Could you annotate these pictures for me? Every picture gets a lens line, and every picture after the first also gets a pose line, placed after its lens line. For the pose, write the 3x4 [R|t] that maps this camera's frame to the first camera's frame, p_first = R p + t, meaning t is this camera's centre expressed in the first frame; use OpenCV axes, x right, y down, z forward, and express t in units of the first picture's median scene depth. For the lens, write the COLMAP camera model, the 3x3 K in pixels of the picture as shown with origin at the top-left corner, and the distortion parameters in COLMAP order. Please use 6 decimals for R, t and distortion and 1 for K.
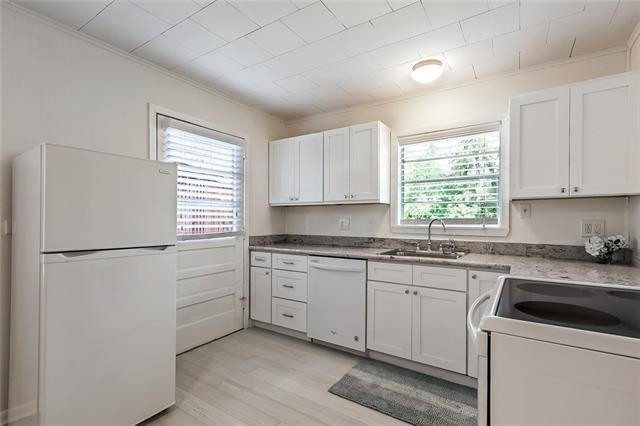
lens RADIAL K [[296.3, 0, 322.6], [0, 296.3, 215.3], [0, 0, 1]] dist [0.004282, 0.000495]
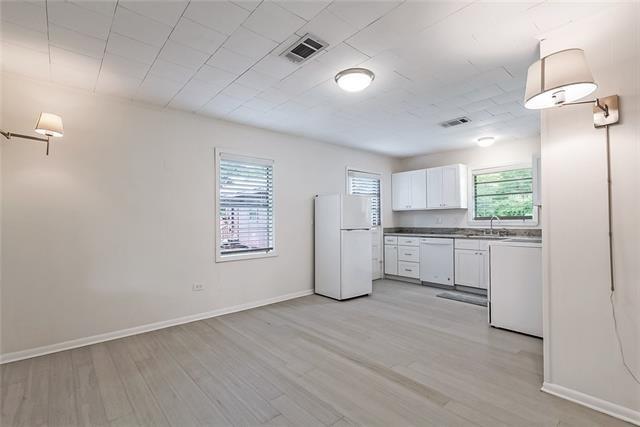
lens RADIAL K [[296.3, 0, 321.7], [0, 296.3, 215.3], [0, 0, 1]] dist [0.004282, 0.000495]
pose [[0.968190, -0.014907, -0.249770, -0.165878], [0.014865, 0.999887, -0.002055, -0.007891], [0.249773, -0.001723, 0.968303, -0.896051]]
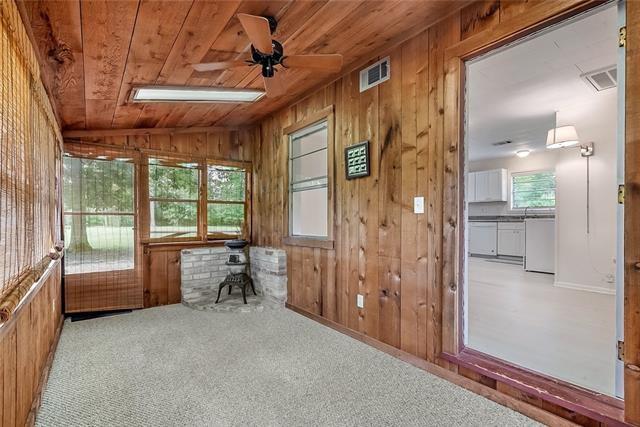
lens RADIAL K [[296.3, 0, 315.5], [0, 296.3, 220.2], [0, 0, 1]] dist [0.004282, 0.000495]
pose [[0.943174, -0.001147, -0.332297, -0.430301], [0.006430, 0.999870, 0.014801, 0.067981], [0.332237, -0.016096, 0.943059, -1.755220]]
